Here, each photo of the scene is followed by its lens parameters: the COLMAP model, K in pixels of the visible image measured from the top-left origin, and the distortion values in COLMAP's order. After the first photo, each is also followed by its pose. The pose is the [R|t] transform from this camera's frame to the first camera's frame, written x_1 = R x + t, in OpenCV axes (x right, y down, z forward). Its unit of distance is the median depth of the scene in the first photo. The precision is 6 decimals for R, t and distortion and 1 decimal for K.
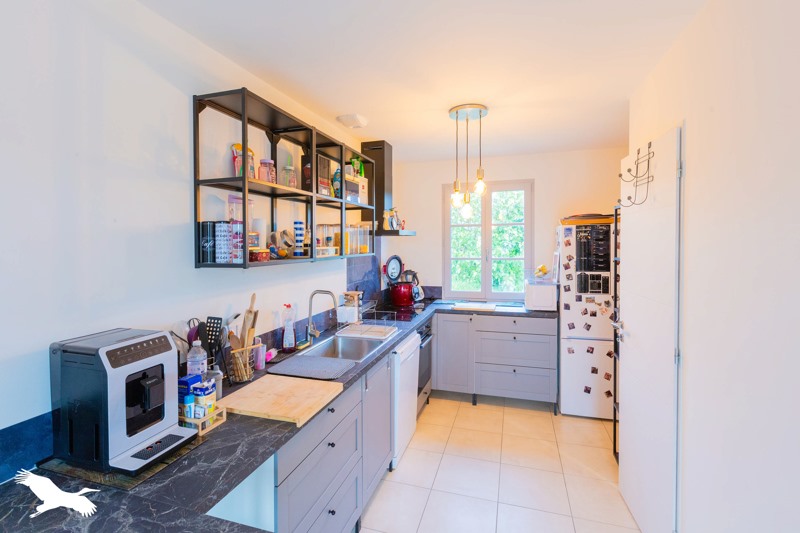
lens RADIAL K [[369.0, 0, 403.4], [0, 369.0, 247.2], [0, 0, 1]] dist [-0.005577, -0.000408]
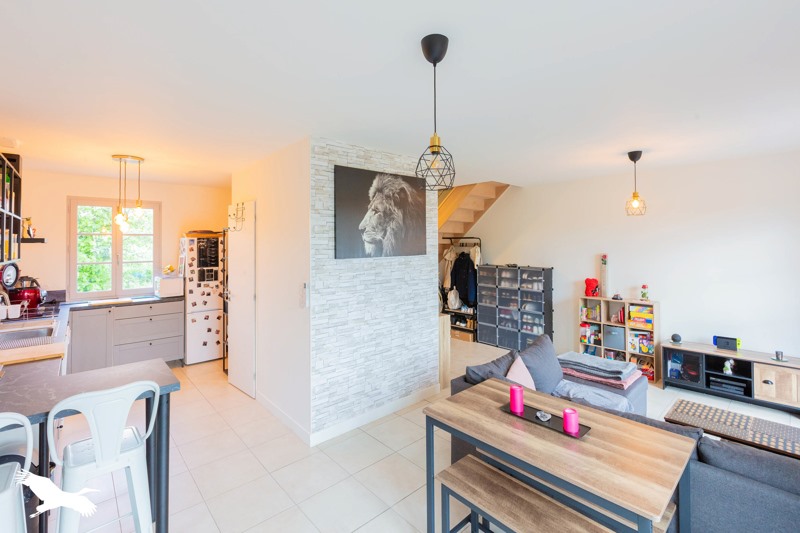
lens RADIAL K [[358.7, 0, 404.6], [0, 358.7, 245.1], [0, 0, 1]] dist [-0.002034, -0.000065]
pose [[0.511140, 0.005803, 0.859478, -0.369547], [0.013133, 0.999808, -0.014561, 0.004557], [-0.859397, 0.018730, 0.510965, -0.501185]]
